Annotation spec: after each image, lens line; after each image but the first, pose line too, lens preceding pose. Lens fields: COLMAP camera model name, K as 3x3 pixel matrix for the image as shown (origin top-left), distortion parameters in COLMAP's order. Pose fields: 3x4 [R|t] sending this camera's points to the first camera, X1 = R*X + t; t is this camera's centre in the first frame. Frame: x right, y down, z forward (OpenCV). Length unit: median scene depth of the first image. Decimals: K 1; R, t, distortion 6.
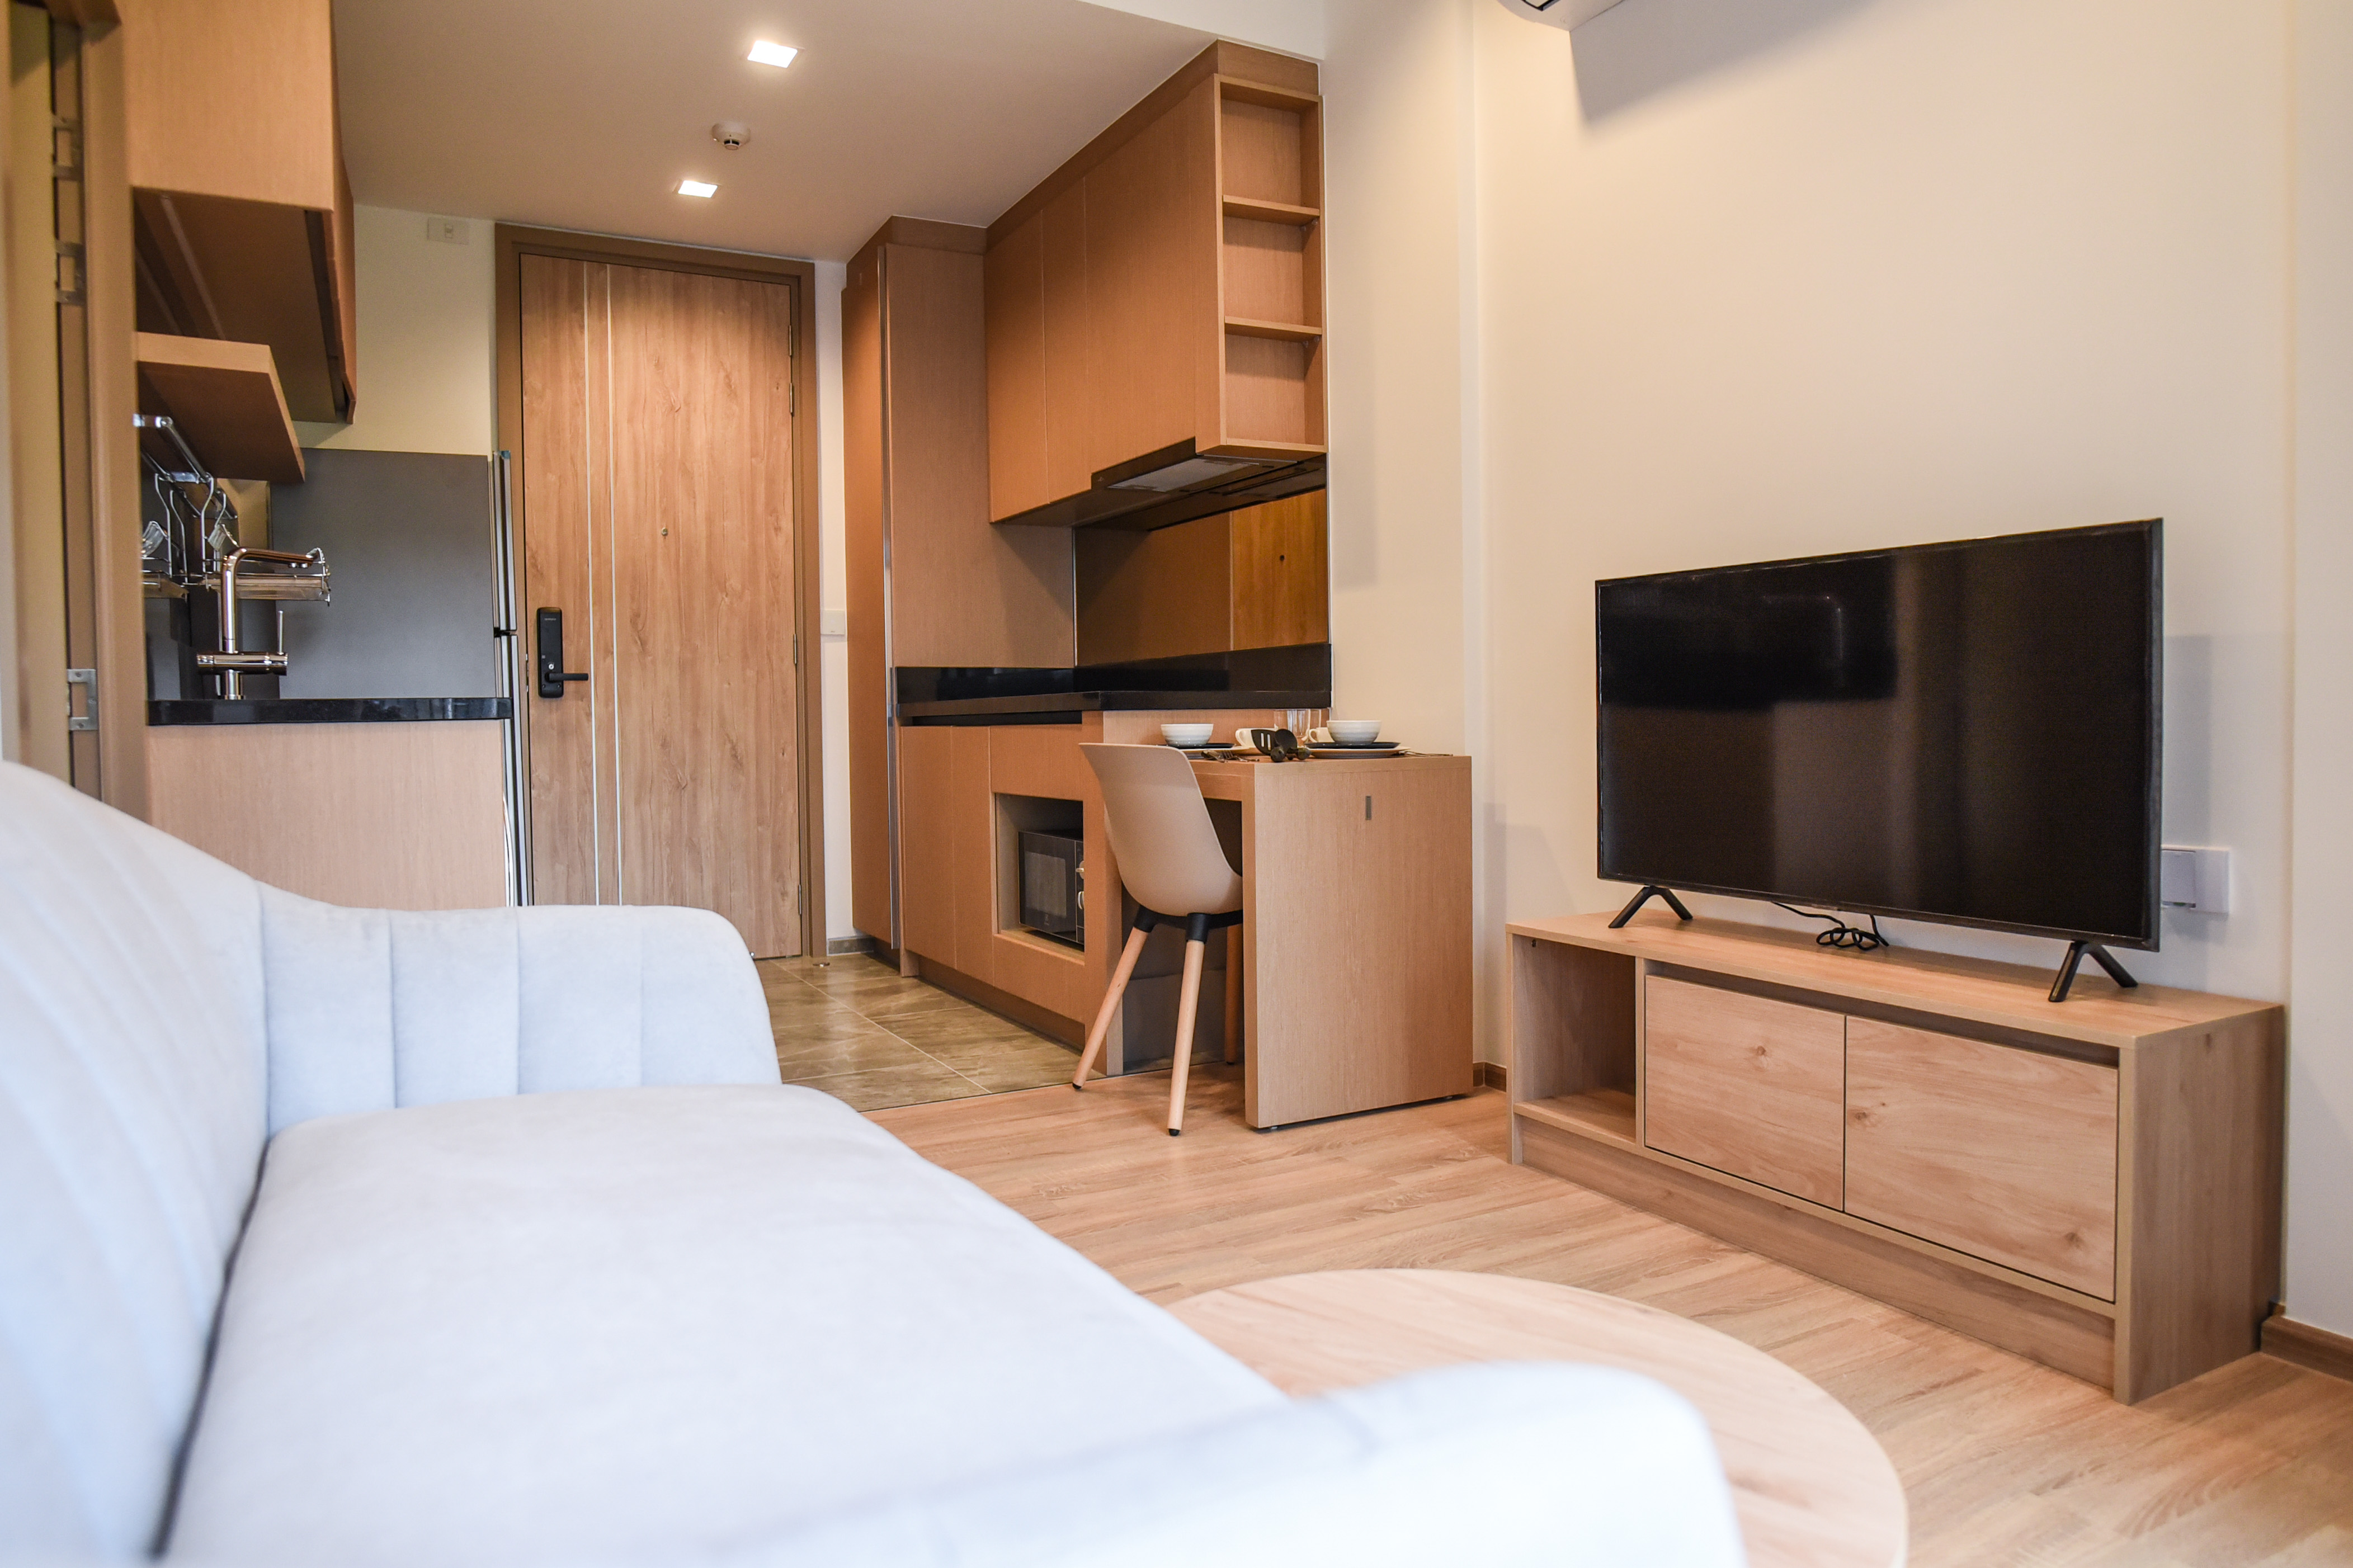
lens RADIAL K [[1331.4, 0, 1223.2], [0, 1331.4, 747.8], [0, 0, 1]] dist [-0.033283, 0.001713]
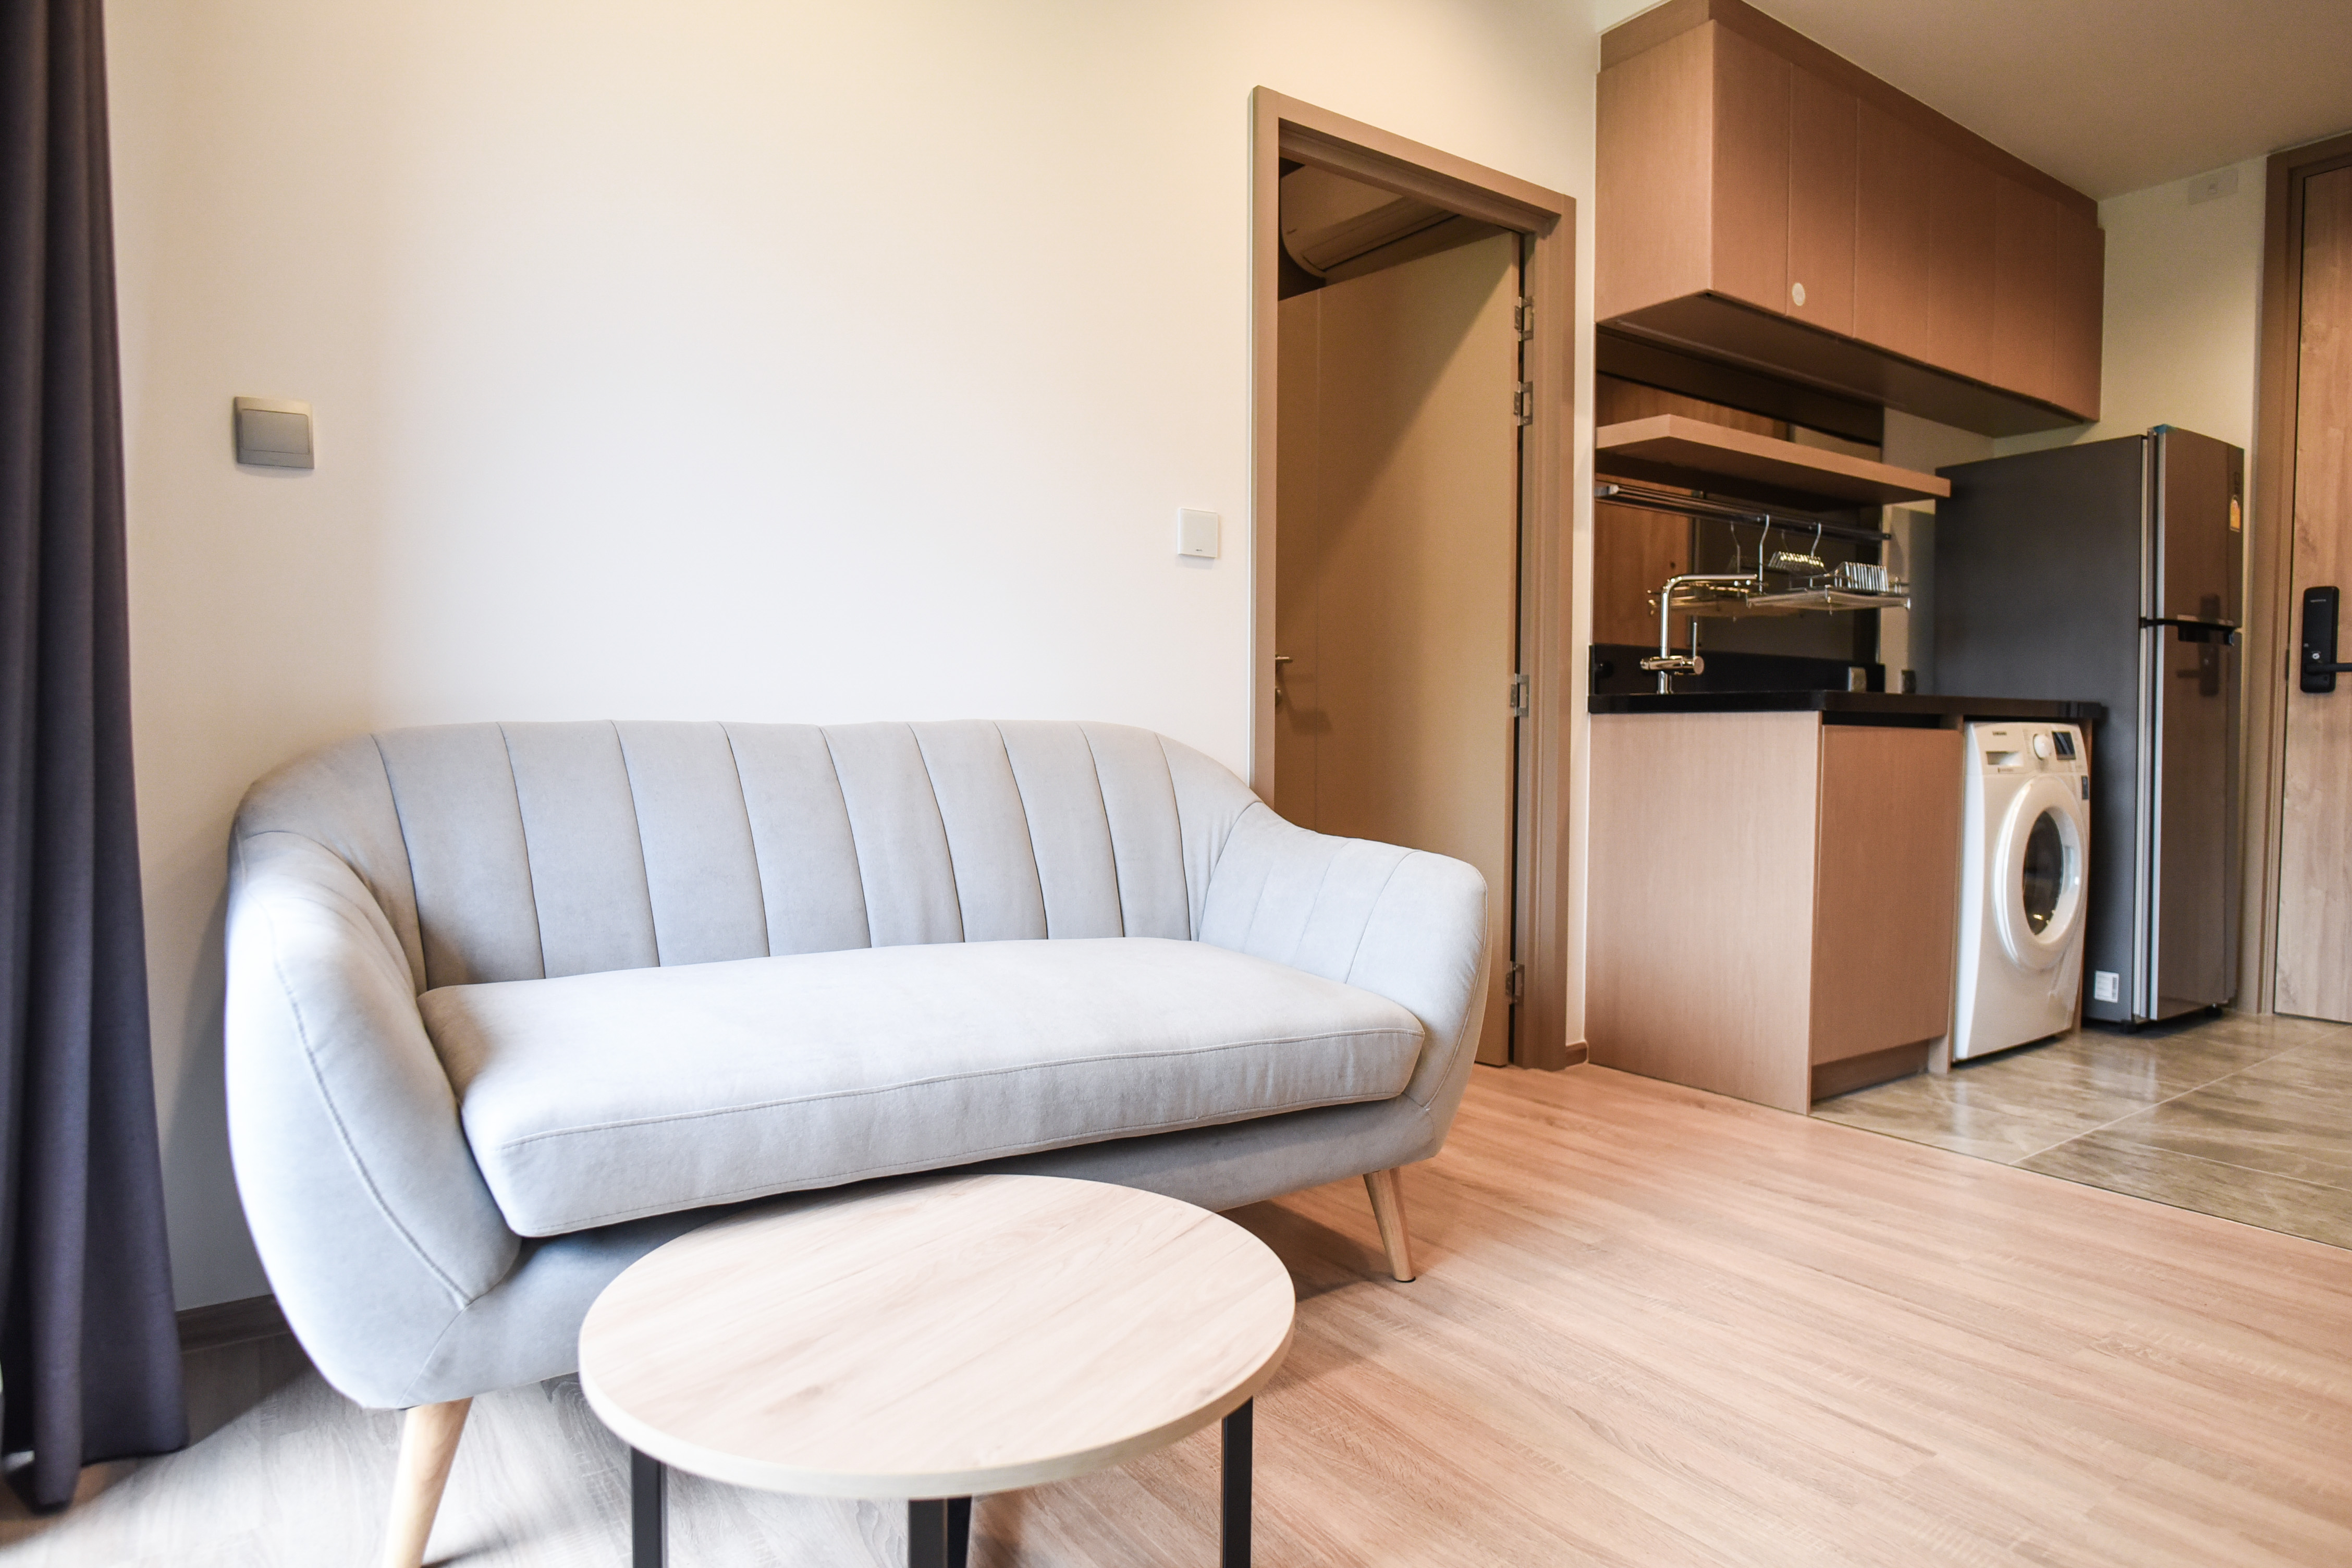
lens RADIAL K [[1331.0, 0, 1200.2], [0, 1331.0, 776.1], [0, 0, 1]] dist [-0.033283, 0.001713]
pose [[0.150999, 0.051040, -0.987215, 0.215518], [-0.030498, 0.998431, 0.046955, -0.001385], [0.988063, 0.023018, 0.152318, 0.160547]]
